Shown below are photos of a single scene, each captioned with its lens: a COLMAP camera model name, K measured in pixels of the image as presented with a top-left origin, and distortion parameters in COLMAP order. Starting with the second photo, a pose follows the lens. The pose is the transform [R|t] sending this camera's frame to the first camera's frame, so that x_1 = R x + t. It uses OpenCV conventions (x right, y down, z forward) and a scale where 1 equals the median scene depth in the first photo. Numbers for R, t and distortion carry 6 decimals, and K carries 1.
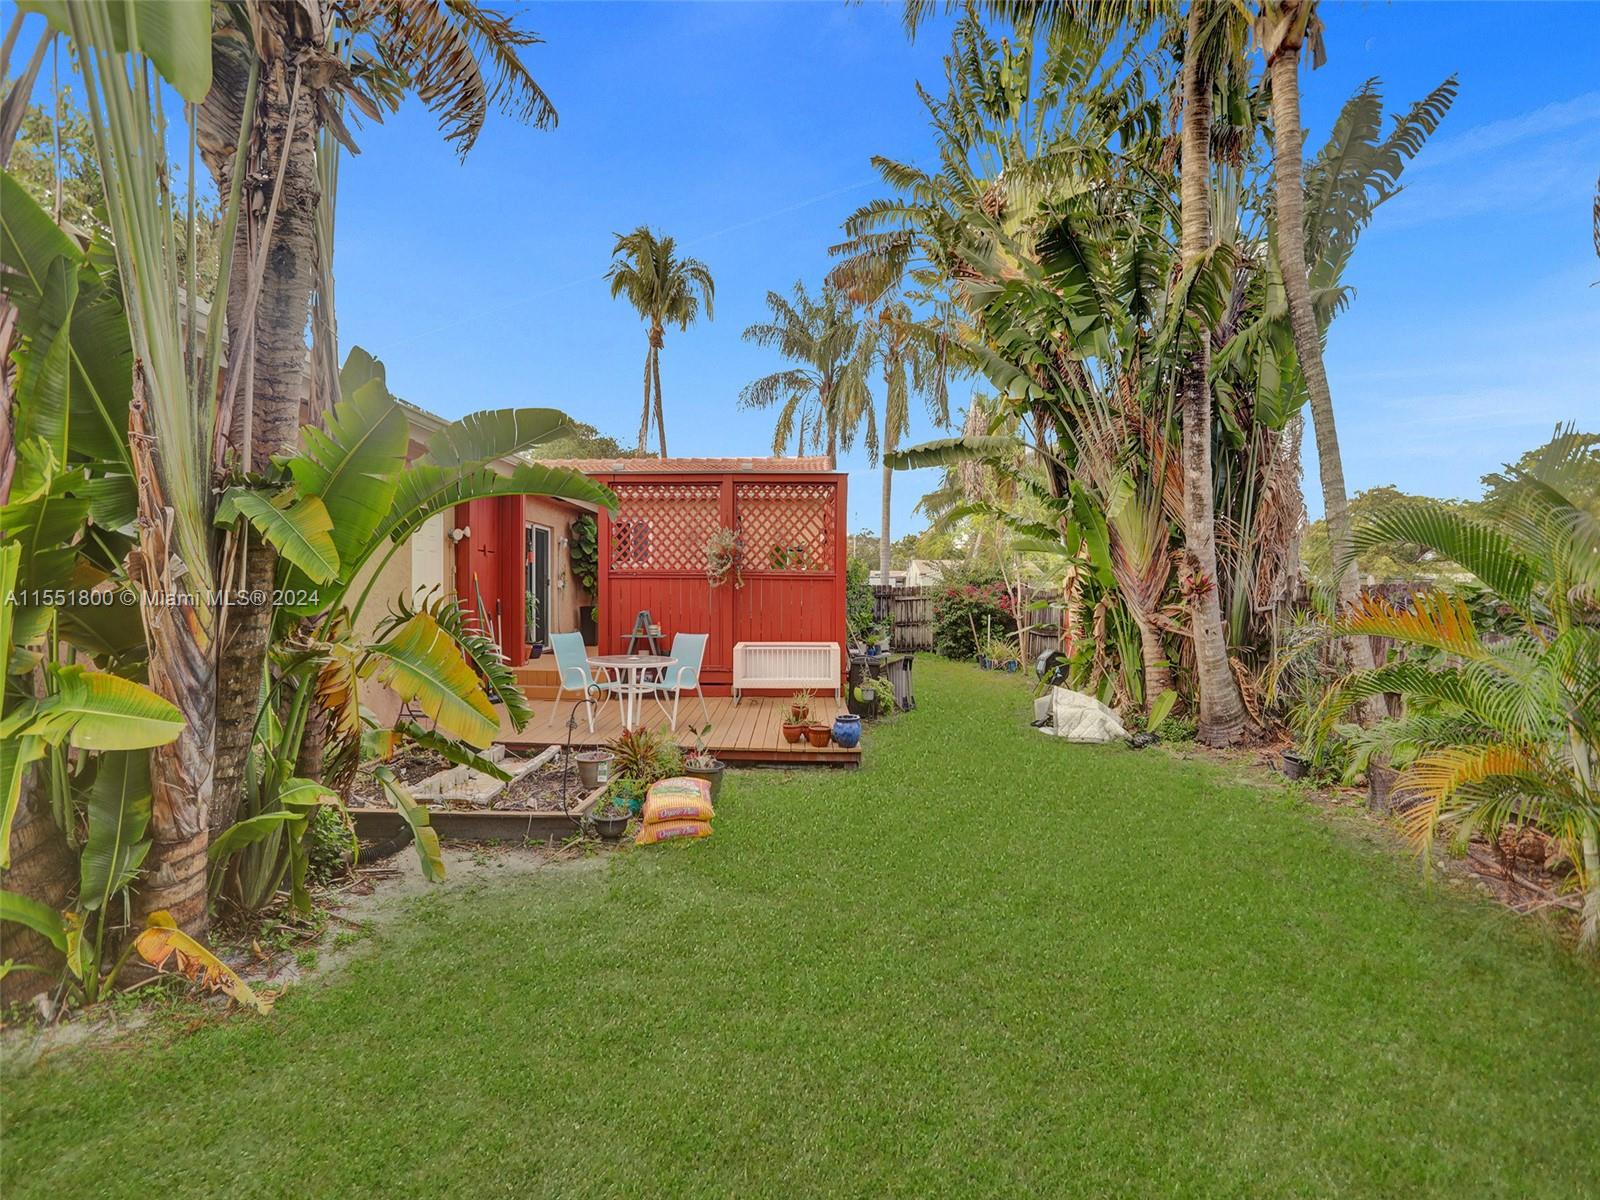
lens RADIAL K [[785.7, 0, 800.0], [0, 785.7, 600.0], [0, 0, 1]] dist [-0.088285, 0.040744]
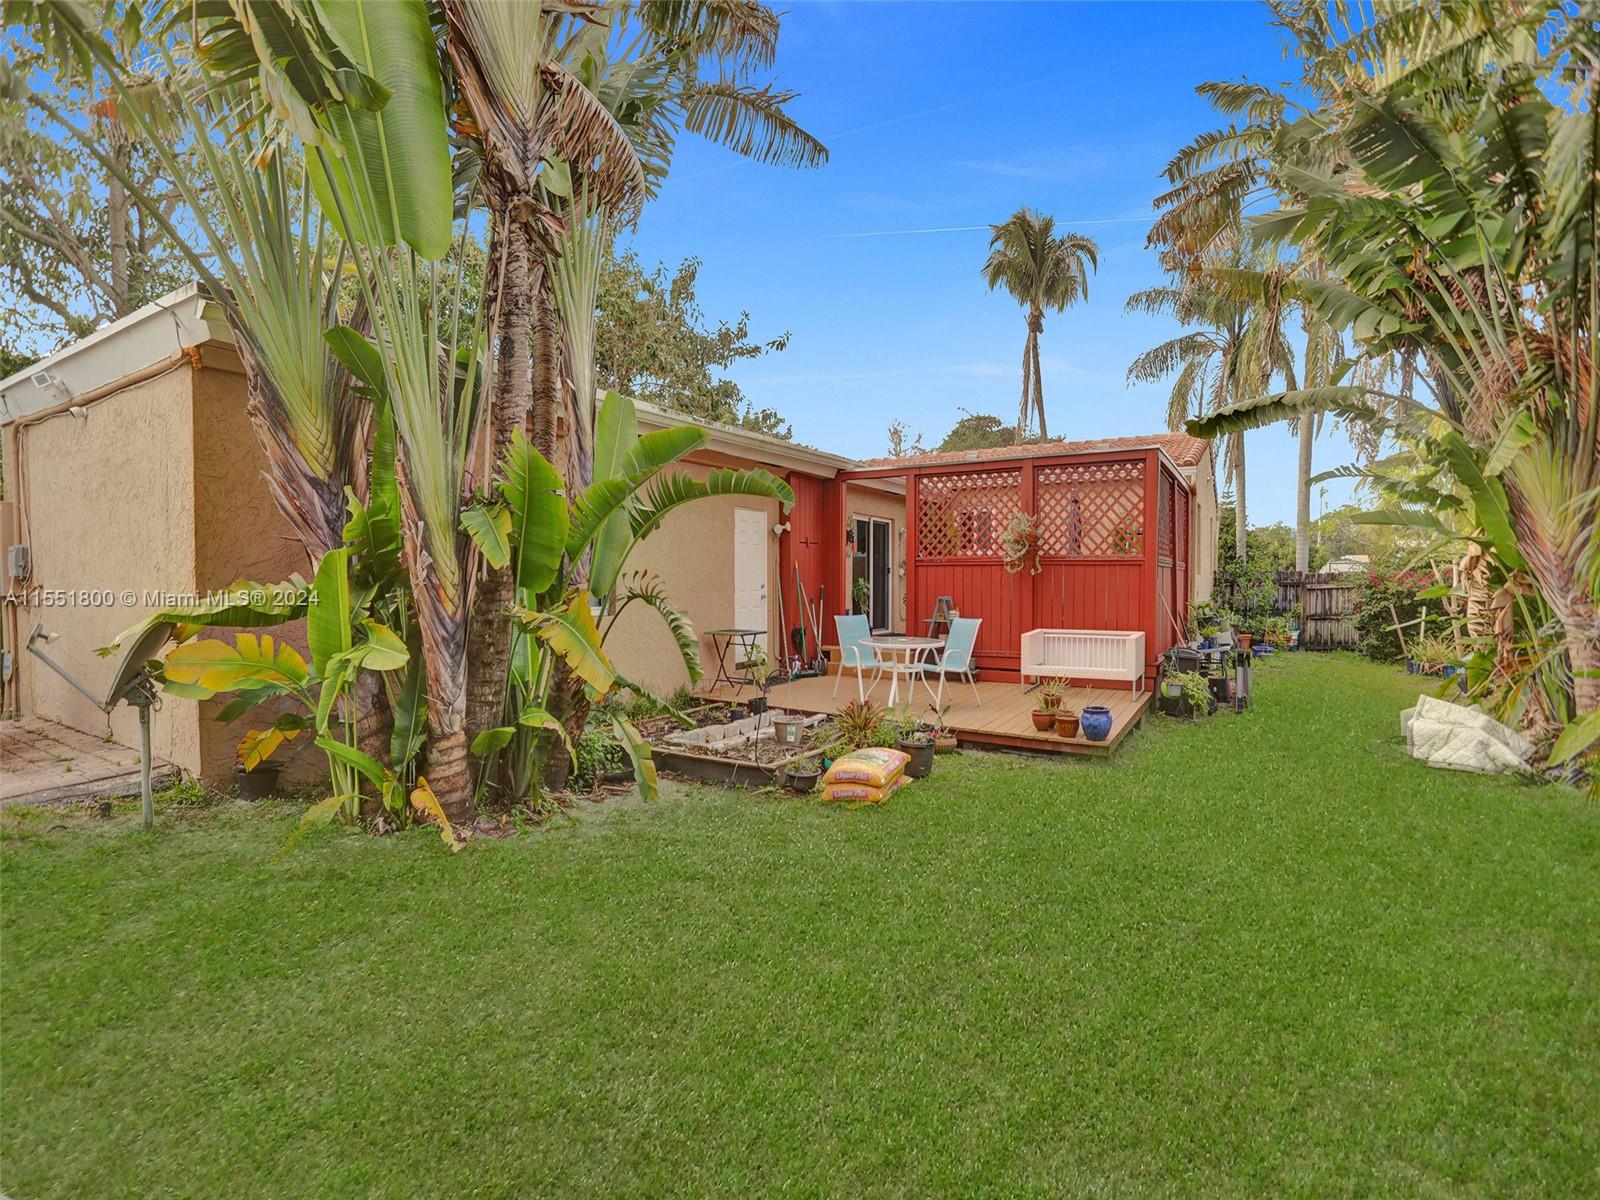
lens RADIAL K [[785.7, 0, 800.0], [0, 785.7, 600.0], [0, 0, 1]] dist [-0.088285, 0.040744]
pose [[0.844946, 0.008093, -0.534790, 0.216630], [-0.001528, 0.999918, 0.012718, 0.006109], [0.534849, -0.009929, 0.844889, 0.018256]]
